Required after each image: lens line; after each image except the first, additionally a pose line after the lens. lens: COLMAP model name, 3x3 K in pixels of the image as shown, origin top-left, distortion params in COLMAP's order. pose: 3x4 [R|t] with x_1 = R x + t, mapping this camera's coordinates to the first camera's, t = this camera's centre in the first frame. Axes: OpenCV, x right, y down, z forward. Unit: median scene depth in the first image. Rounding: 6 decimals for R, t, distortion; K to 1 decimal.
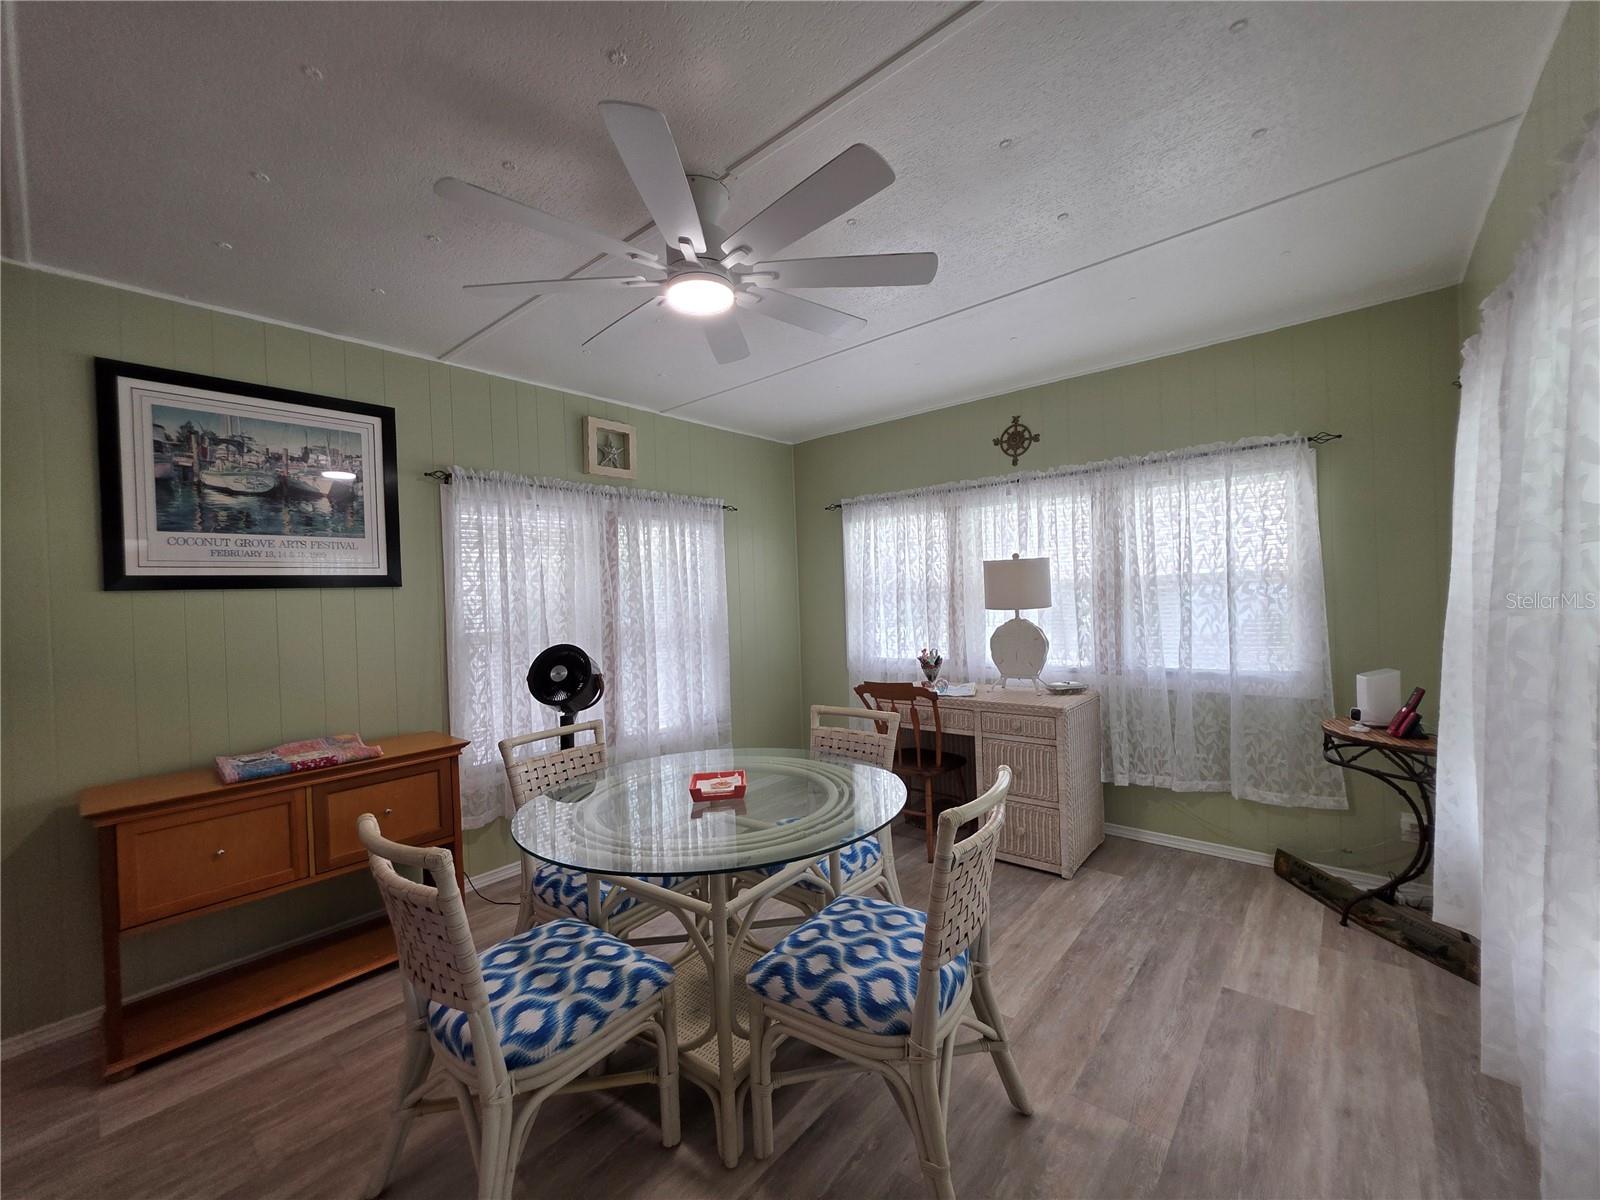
lens RADIAL K [[630.5, 0, 797.3], [0, 630.5, 612.6], [0, 0, 1]] dist [-0.001818, -0.000323]
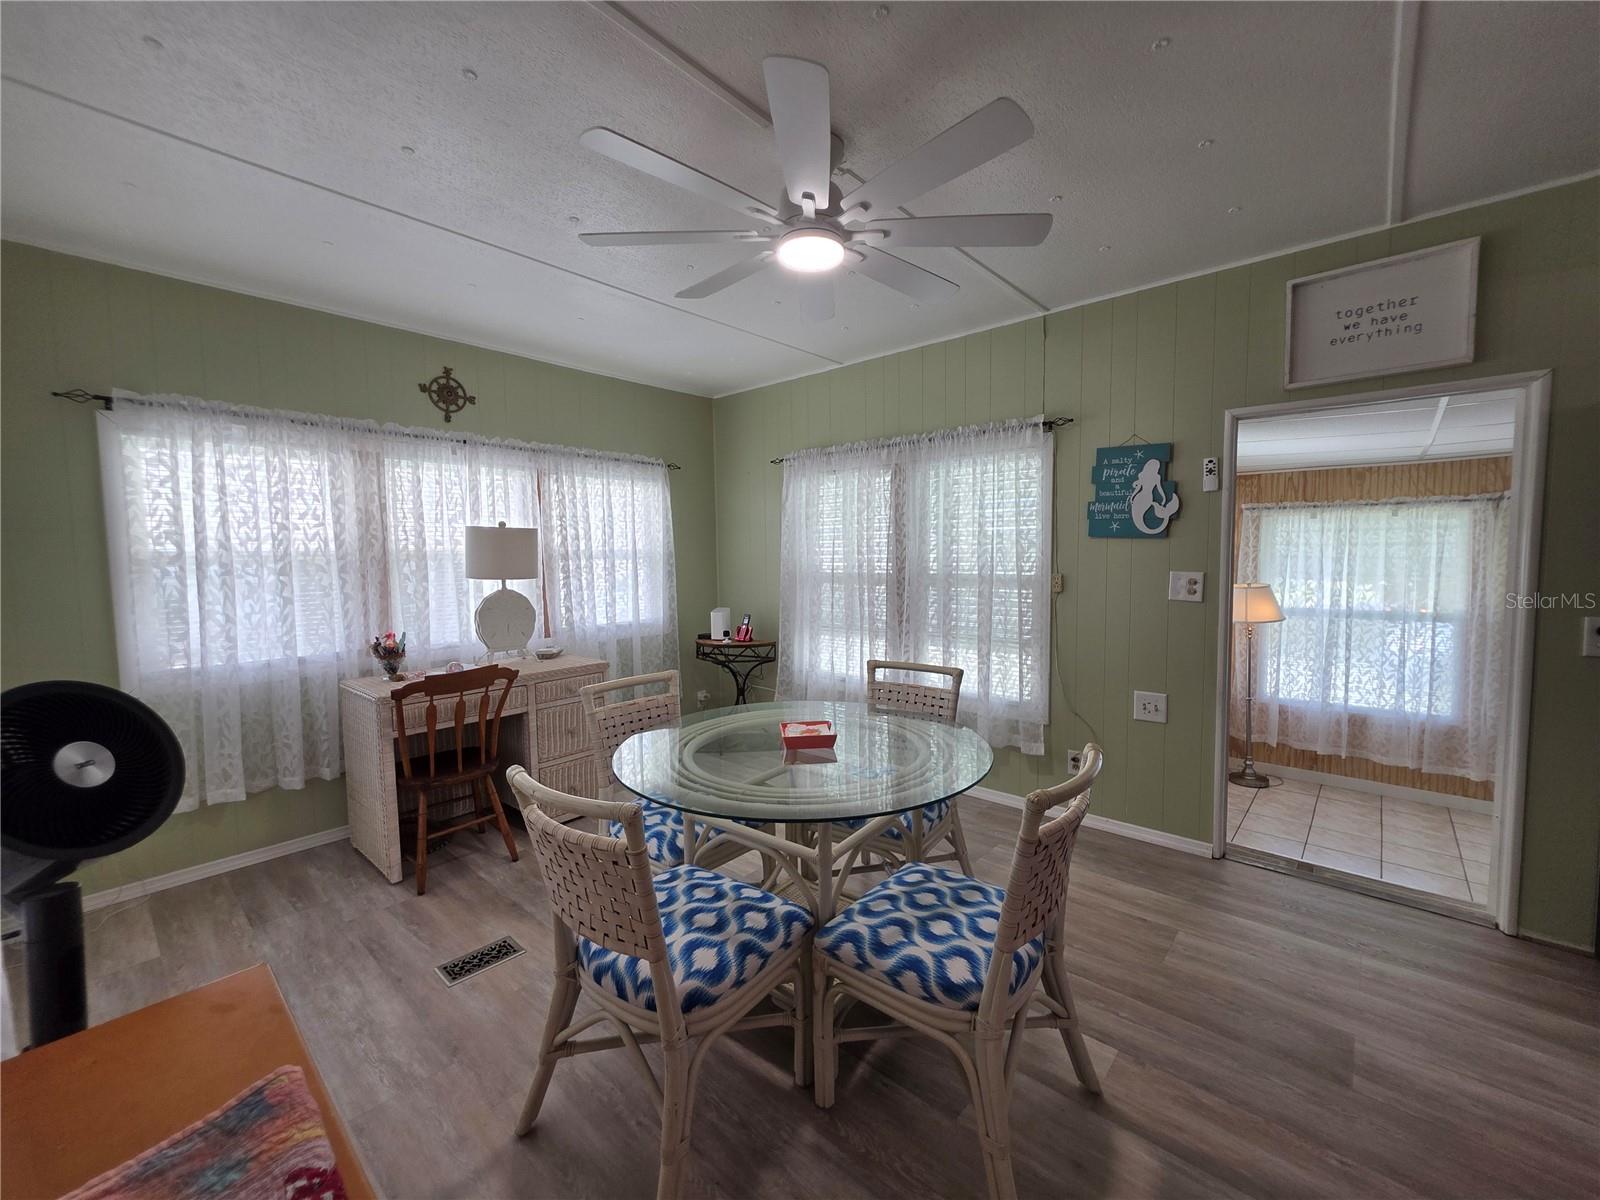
lens RADIAL K [[645.5, 0, 806.0], [0, 645.5, 596.5], [0, 0, 1]] dist [0.001059, 0.000183]
pose [[0.002708, -0.035506, 0.999366, -0.723386], [0.043844, 0.998413, 0.035353, 0.007755], [-0.999035, 0.043720, 0.004261, 0.605641]]
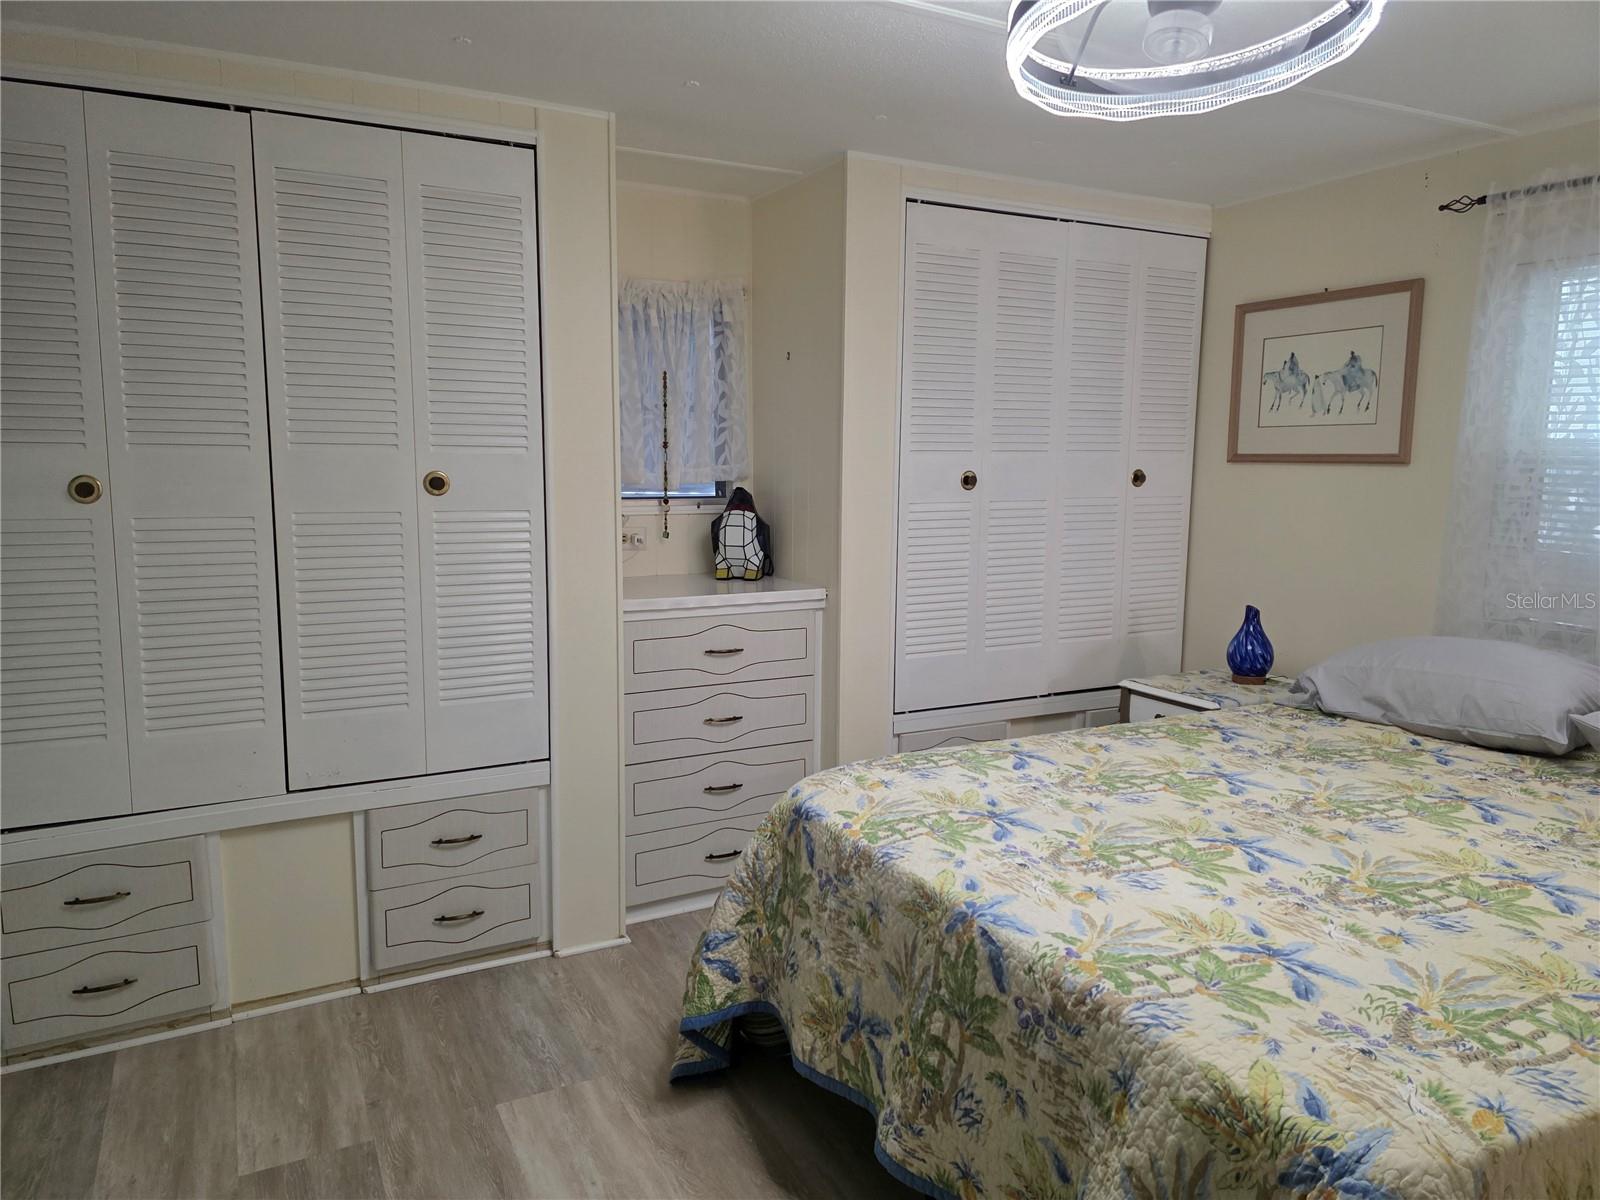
lens RADIAL K [[1069.1, 0, 792.2], [0, 1069.1, 593.7], [0, 0, 1]] dist [0.082974, -0.083873]
pose [[-0.358091, 0.146034, -0.922196, 1.197723], [-0.033257, 0.985071, 0.168904, -0.091126], [0.933094, 0.091152, -0.347889, 0.668303]]
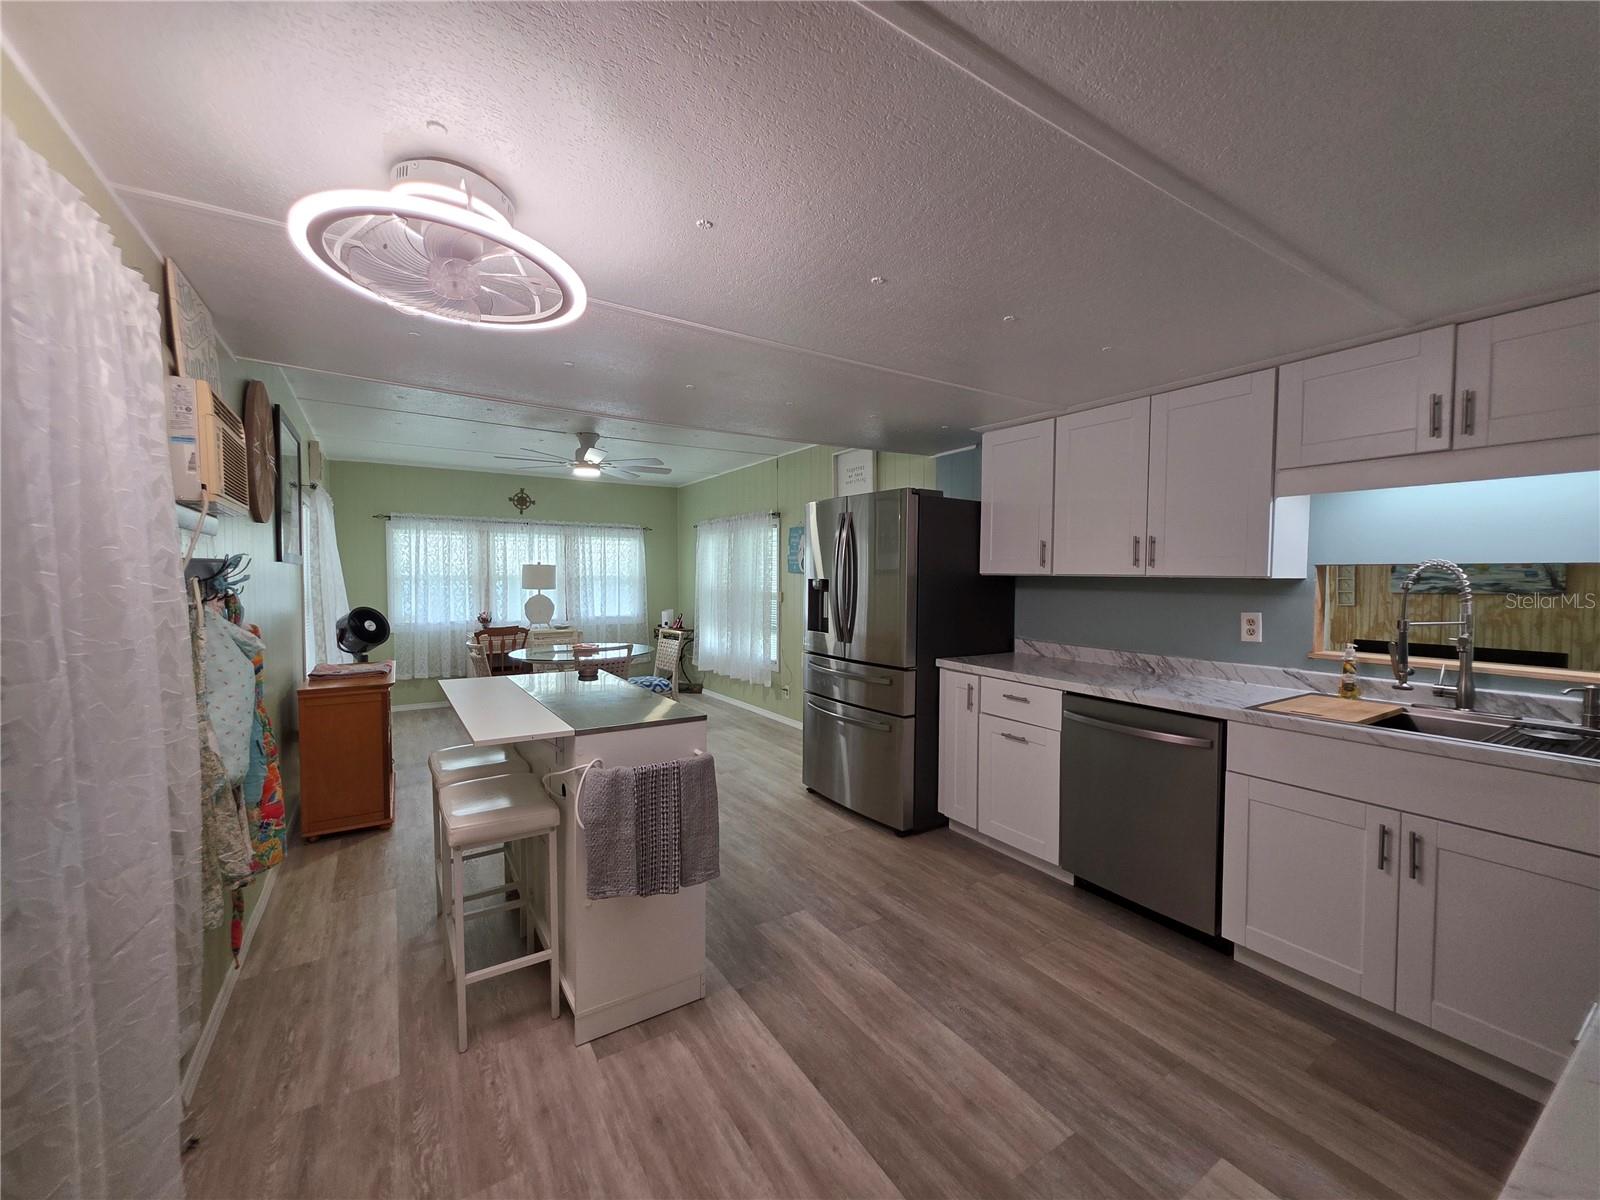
lens RADIAL K [[645.3, 0, 804.2], [0, 645.3, 599.5], [0, 0, 1]] dist [0.000642, -0.000586]
pose [[0.276877, -0.001900, 0.960903, -1.575333], [0.020857, 0.999774, -0.004033, 0.059610], [-0.960679, 0.021158, 0.276855, -0.427636]]
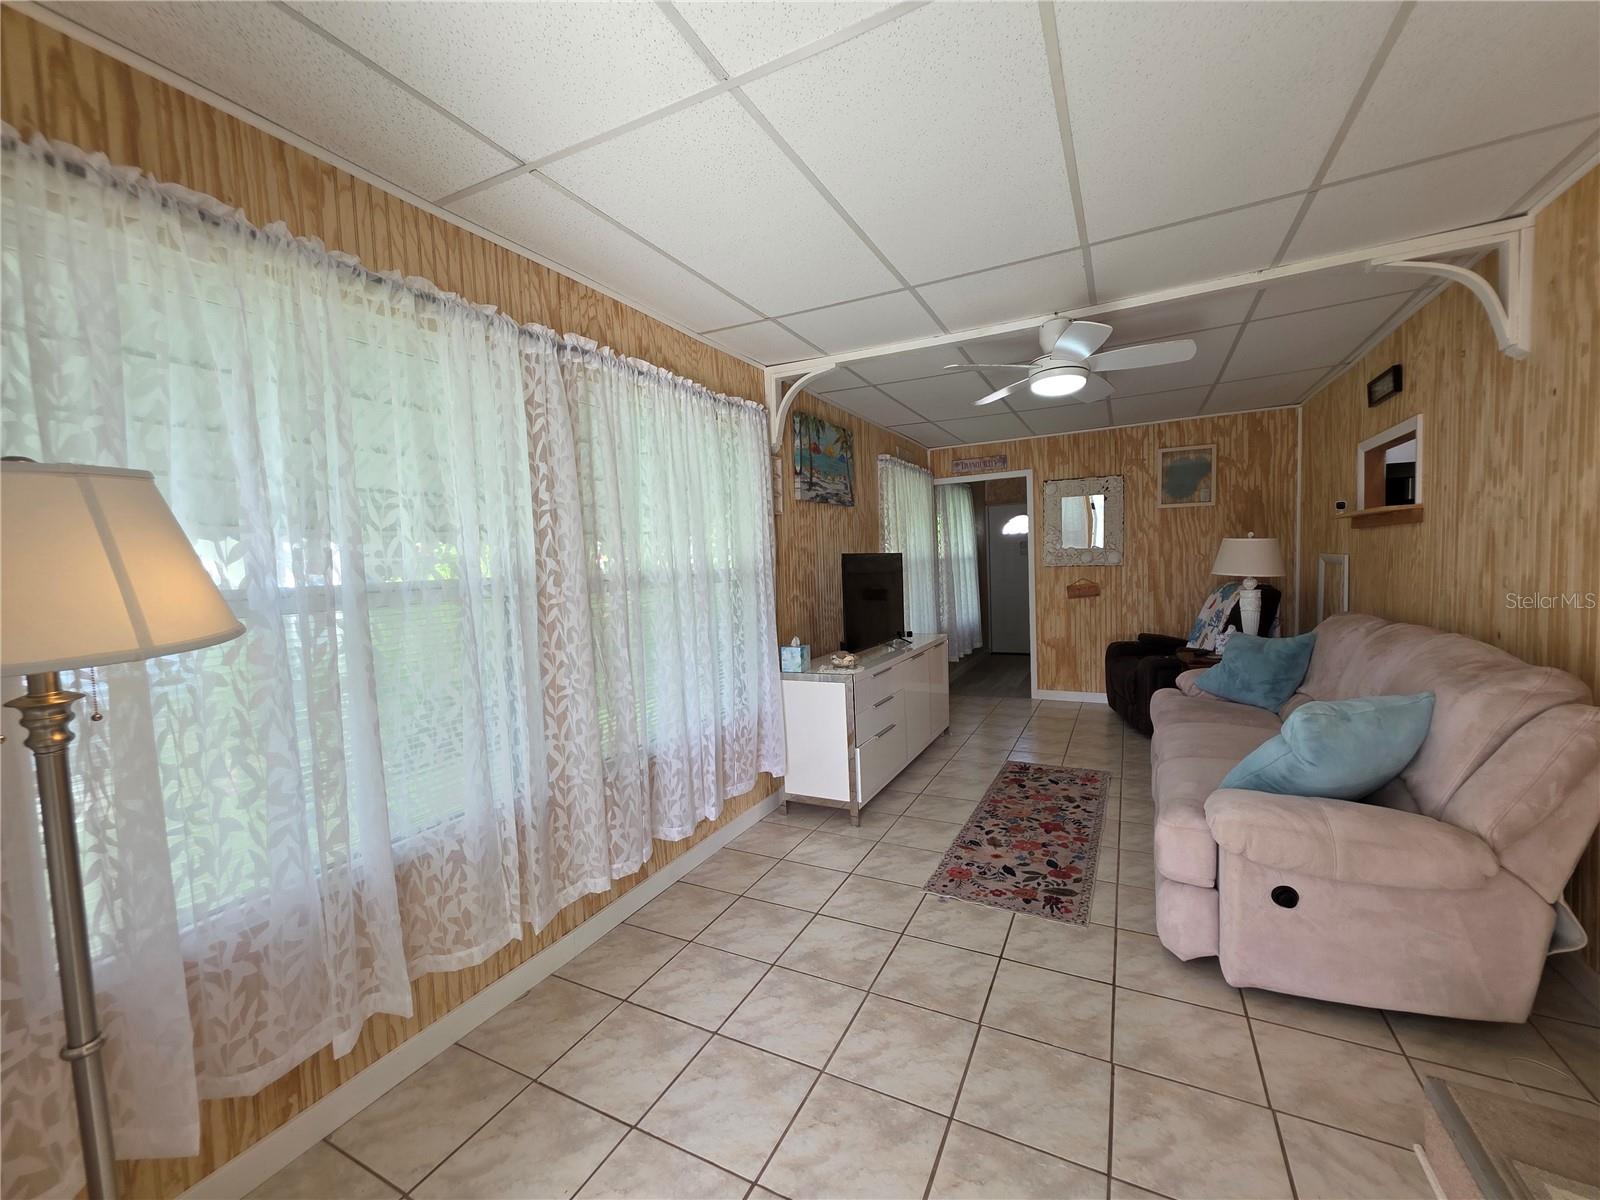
lens RADIAL K [[641.2, 0, 803.8], [0, 641.2, 598.8], [0, 0, 1]] dist [0.003087, -0.000424]
pose [[-0.966372, 0.076800, -0.245410, 0.635069], [0.053437, 0.993502, 0.100489, 0.136574], [0.251533, 0.083996, -0.964197, -0.119133]]
